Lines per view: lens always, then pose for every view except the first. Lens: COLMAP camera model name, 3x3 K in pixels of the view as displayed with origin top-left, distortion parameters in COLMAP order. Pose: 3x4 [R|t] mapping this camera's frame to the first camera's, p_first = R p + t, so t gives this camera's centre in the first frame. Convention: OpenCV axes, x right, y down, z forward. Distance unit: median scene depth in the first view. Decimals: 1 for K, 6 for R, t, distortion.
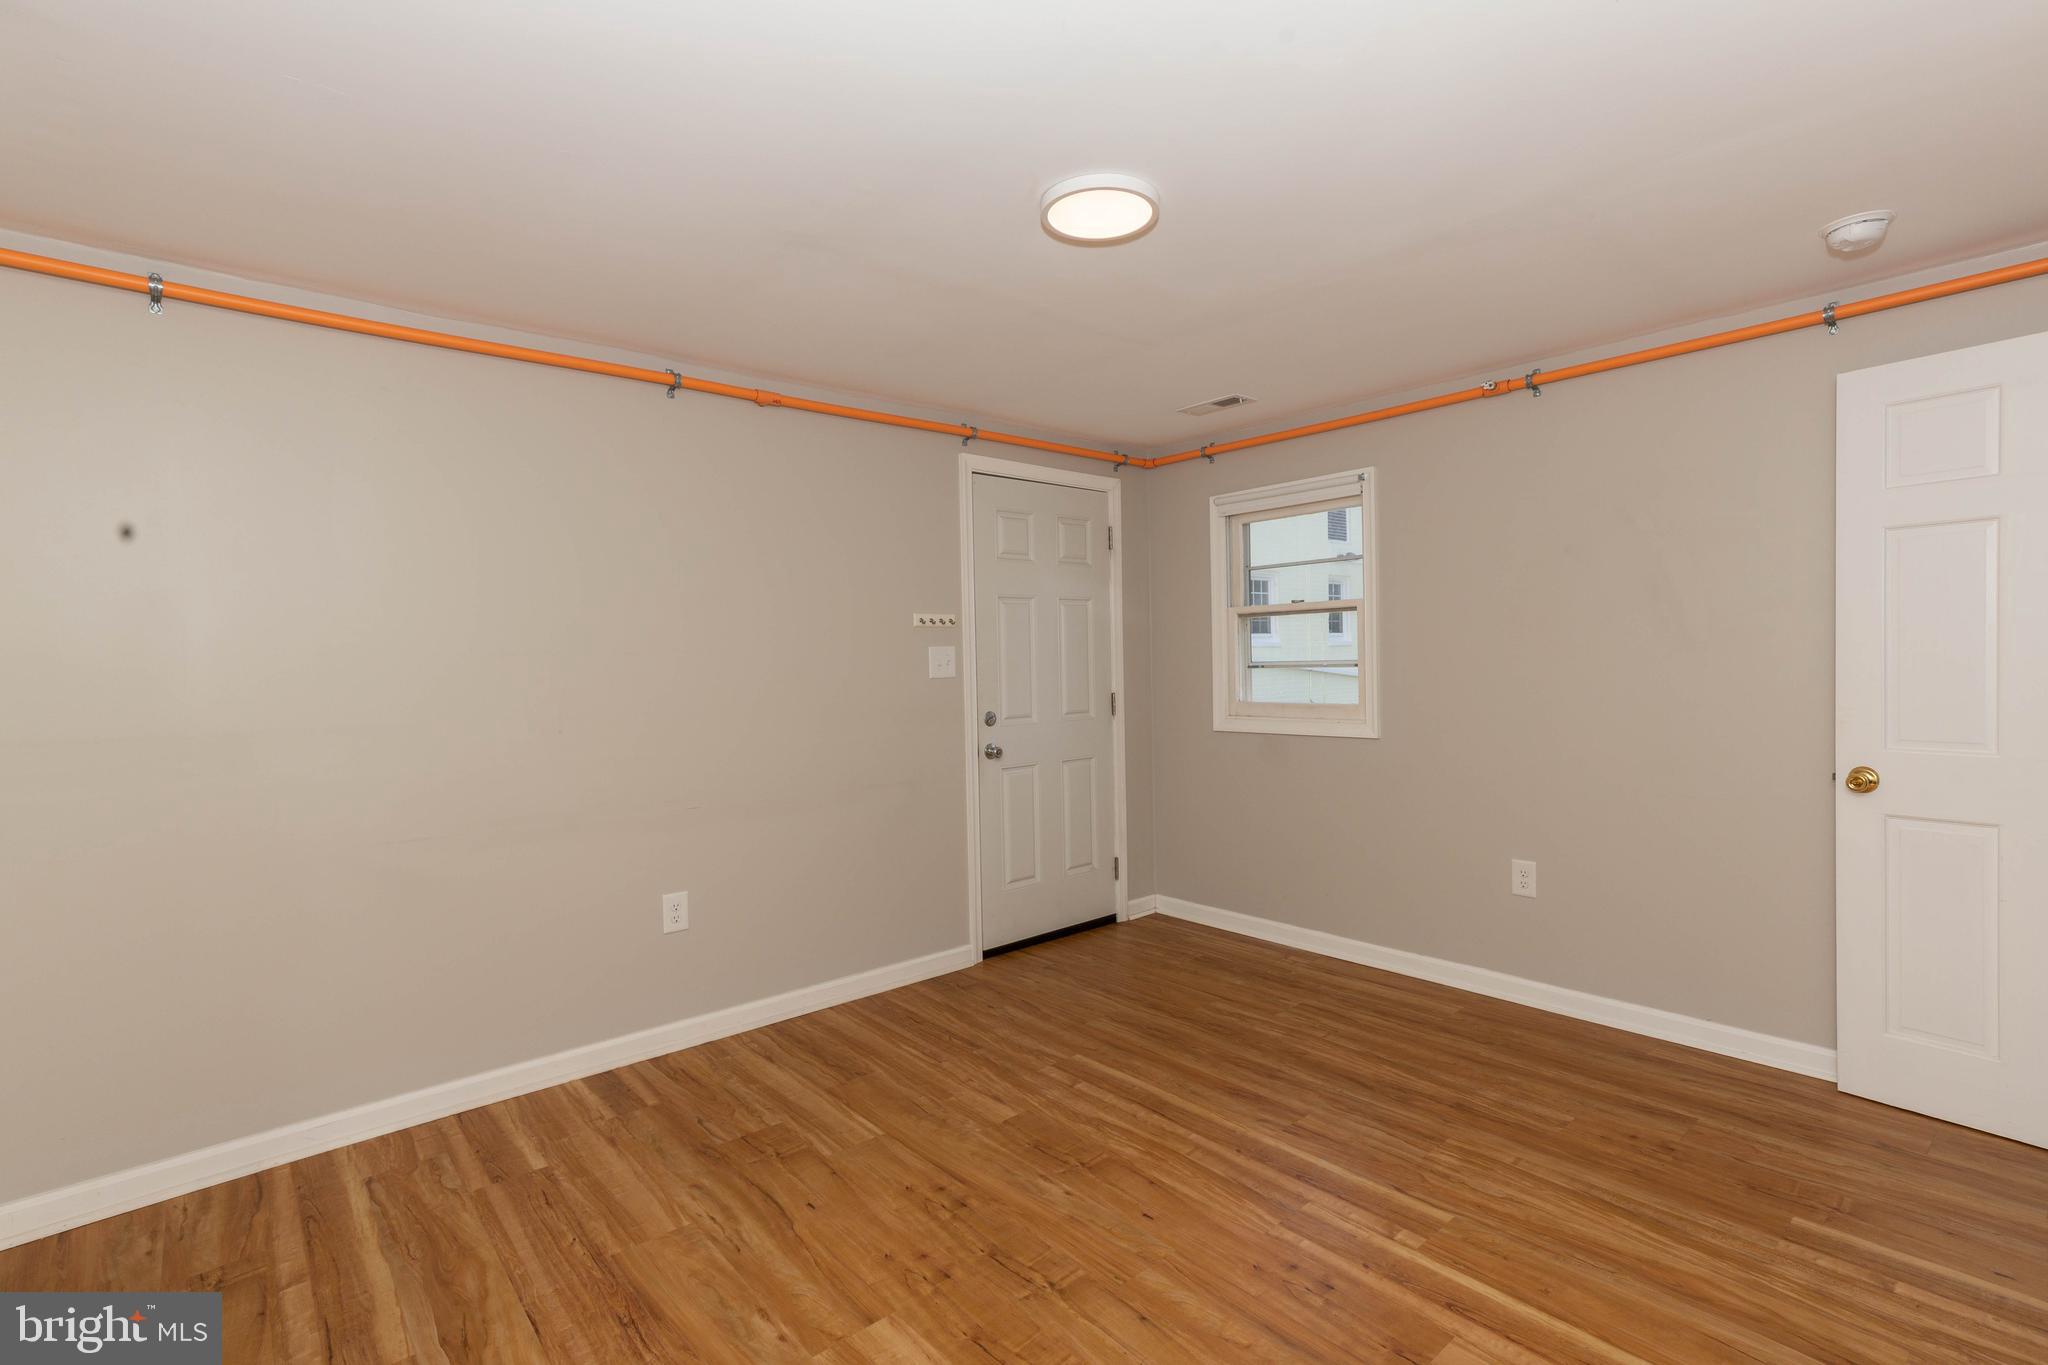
lens RADIAL K [[949.8, 0, 1038.7], [0, 949.8, 686.2], [0, 0, 1]] dist [0.009559, -0.001083]
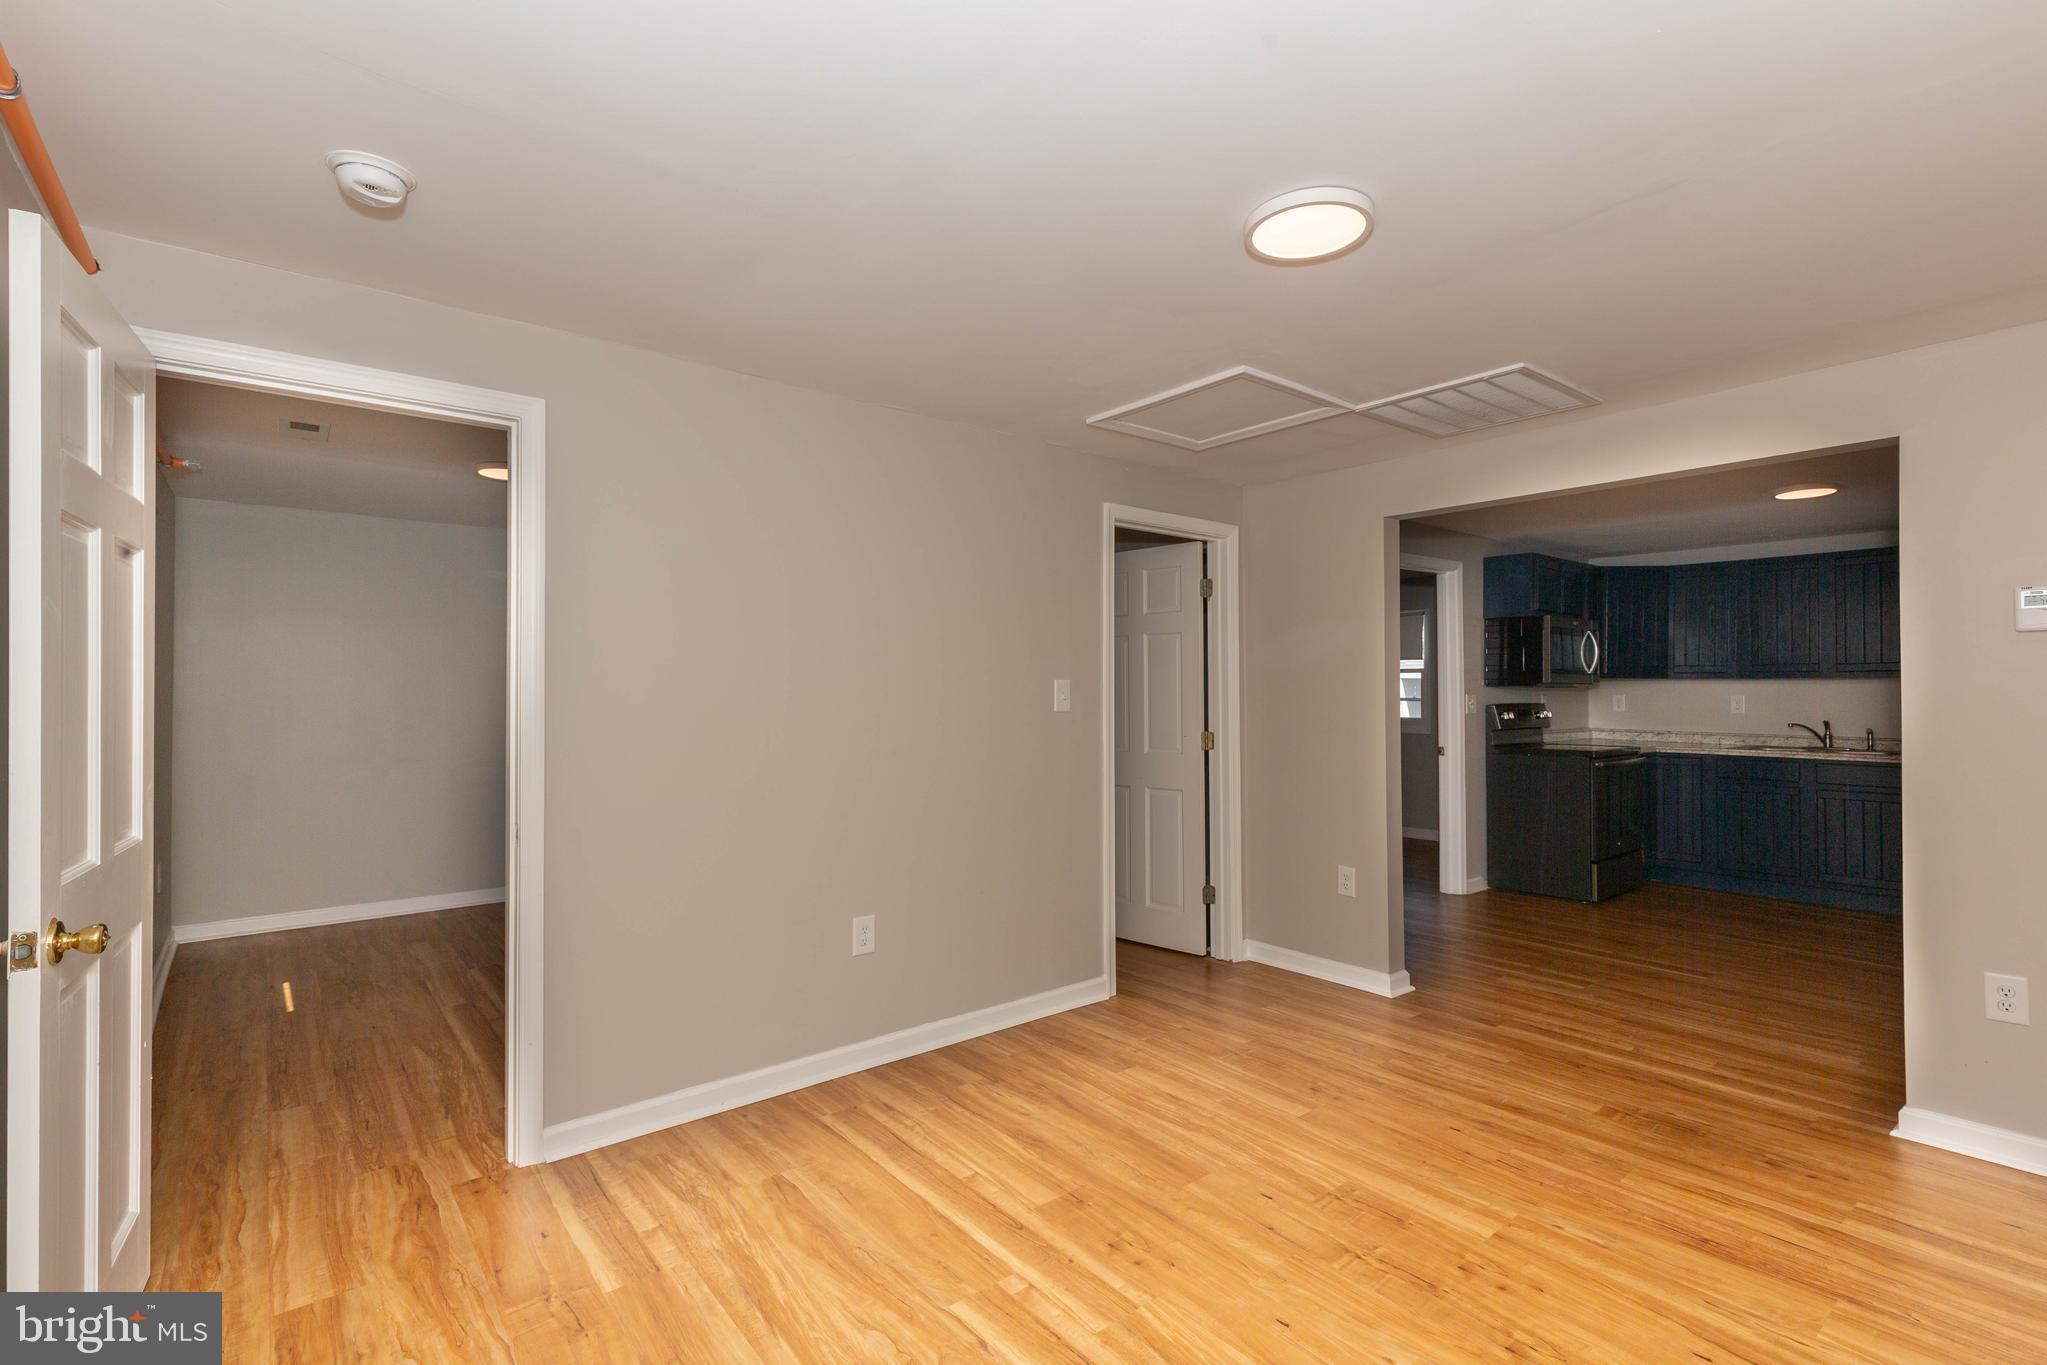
lens RADIAL K [[940.6, 0, 1038.8], [0, 940.6, 683.1], [0, 0, 1]] dist [0.008243, 0.000025]
pose [[-0.999251, 0.024906, 0.029623, 0.241946], [0.025598, 0.999403, 0.023222, -0.055090], [-0.029027, 0.023963, -0.999291, 1.503965]]
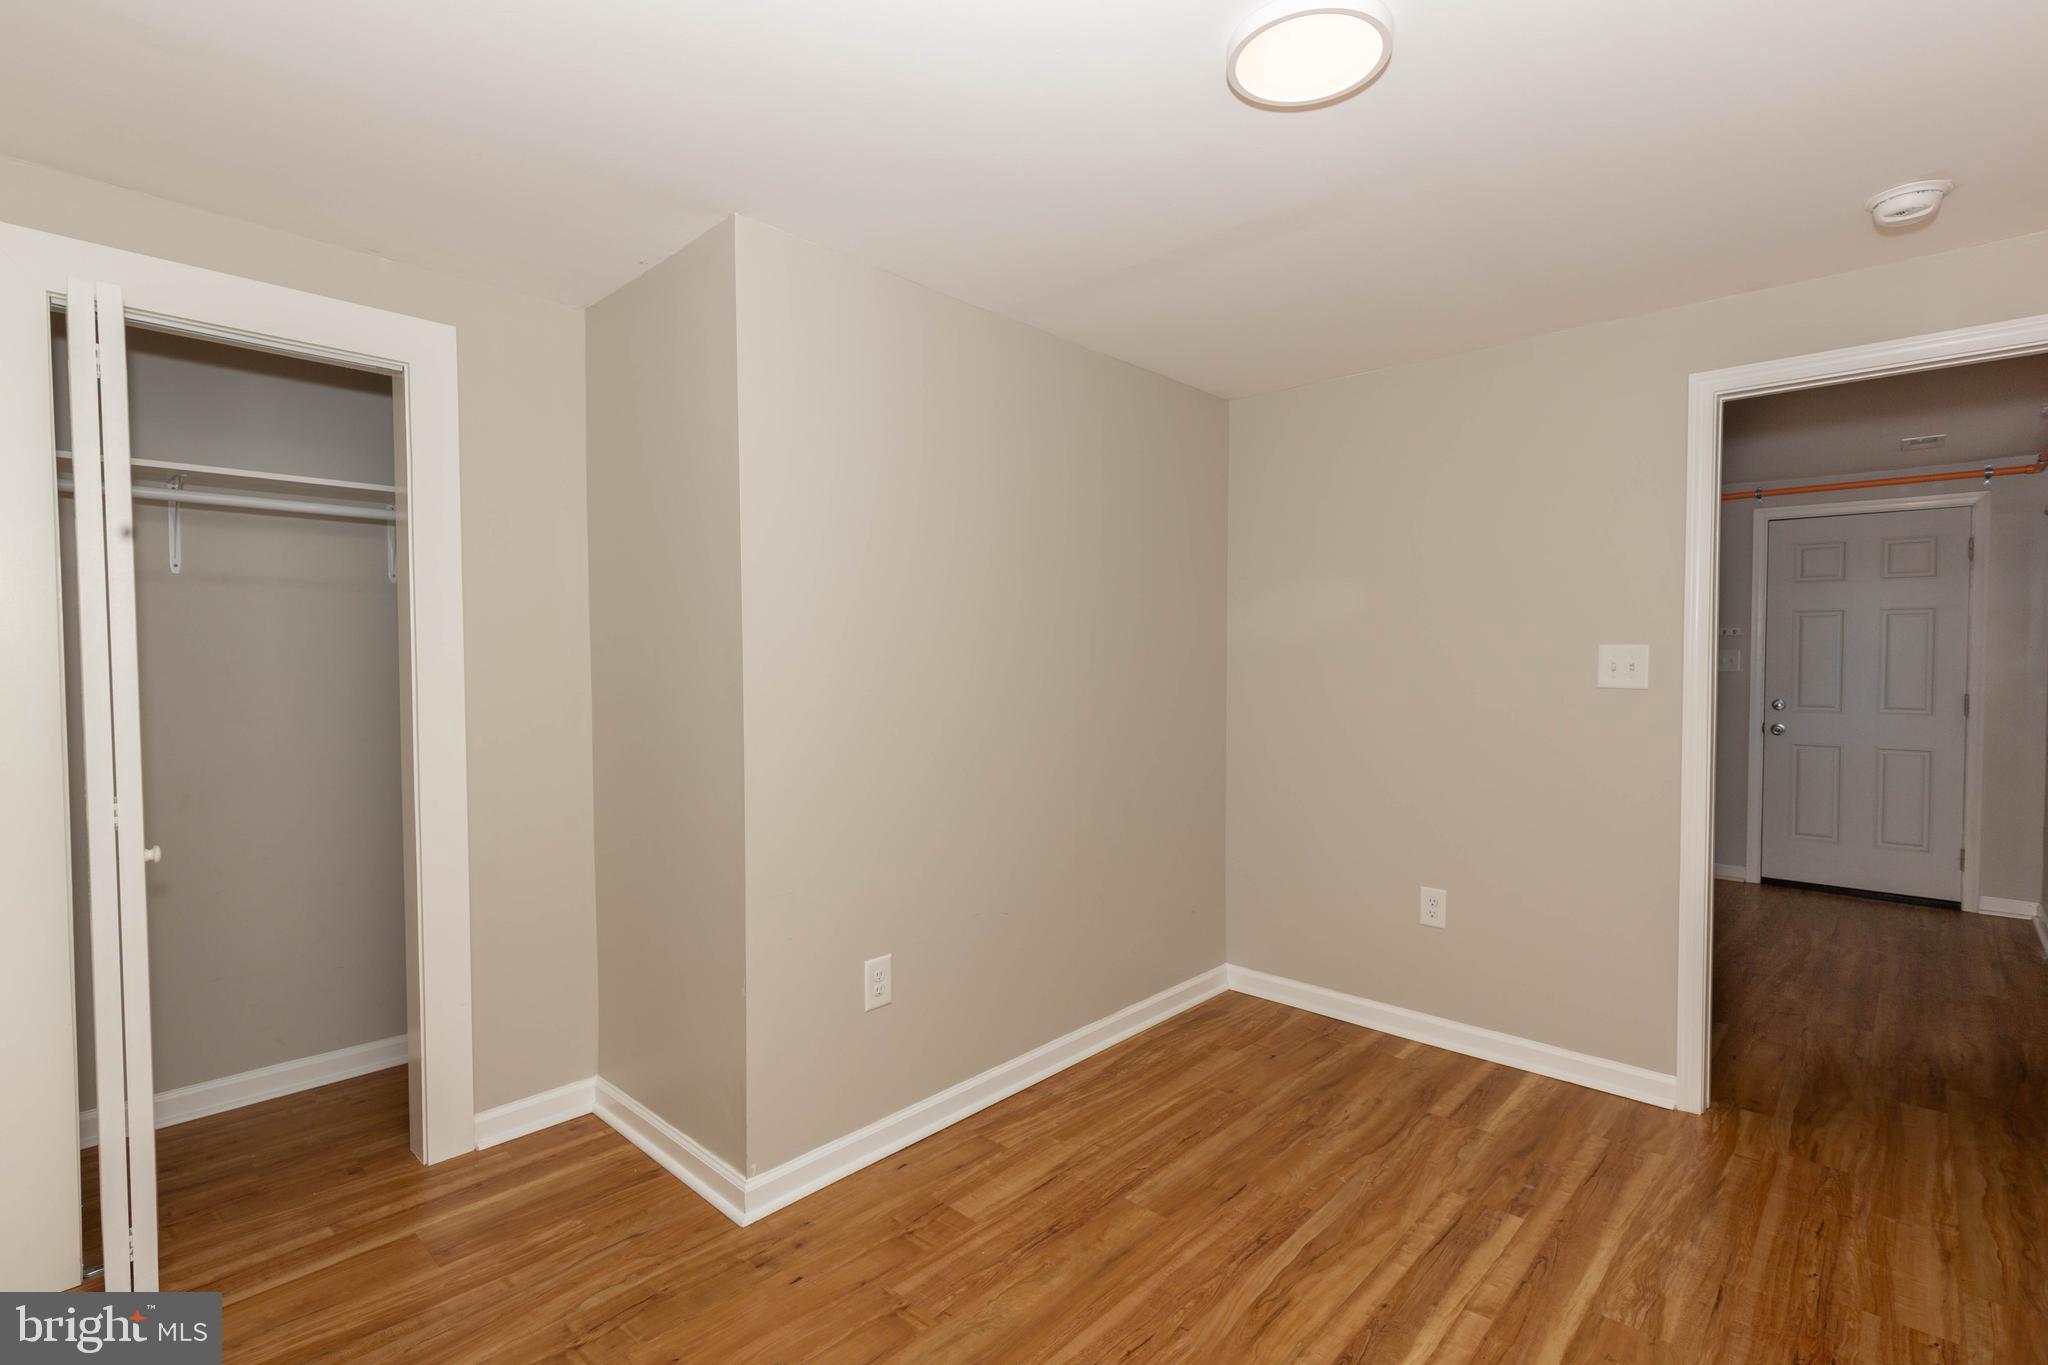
lens RADIAL K [[949.8, 0, 1038.7], [0, 949.8, 686.2], [0, 0, 1]] dist [0.009559, -0.001083]
pose [[0.106691, 0.050695, -0.992999, 1.718266], [-0.031514, 0.998370, 0.047583, -0.031184], [0.993793, 0.026216, 0.108114, -0.242981]]
